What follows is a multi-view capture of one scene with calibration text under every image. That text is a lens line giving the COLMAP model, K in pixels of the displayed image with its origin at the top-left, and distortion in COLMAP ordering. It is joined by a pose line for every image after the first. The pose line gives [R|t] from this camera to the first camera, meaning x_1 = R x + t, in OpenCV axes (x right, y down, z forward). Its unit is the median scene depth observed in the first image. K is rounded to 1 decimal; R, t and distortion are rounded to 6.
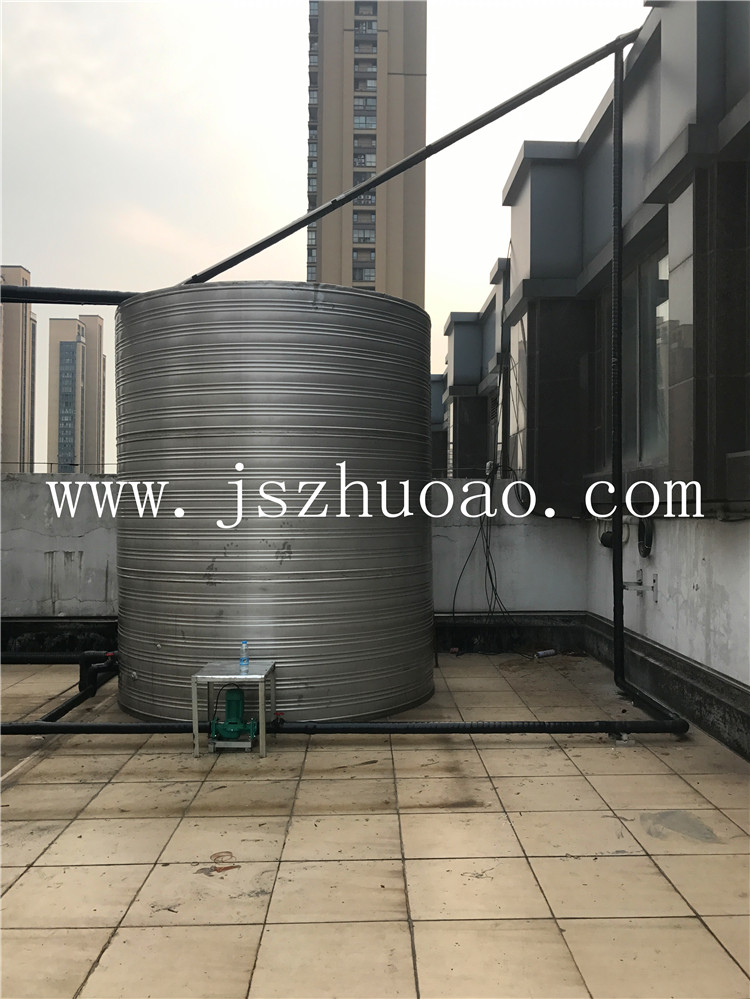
lens RADIAL K [[820.2, 0, 375.7], [0, 820.2, 500.5], [0, 0, 1]] dist [0.012876, -0.006394]
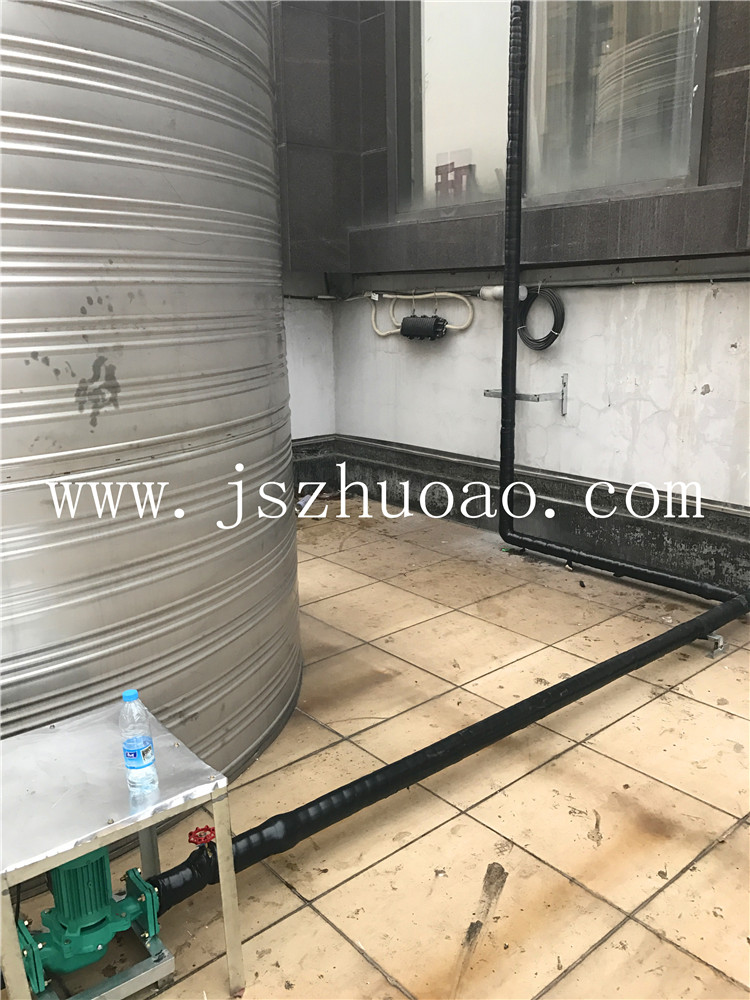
lens RADIAL K [[821.0, 0, 375.7], [0, 821.0, 497.2], [0, 0, 1]] dist [0.012876, -0.006394]
pose [[0.767208, -0.165208, 0.619757, -0.271113], [0.014206, 0.970398, 0.241093, 0.028646], [-0.641241, -0.176164, 0.746844, 0.736360]]
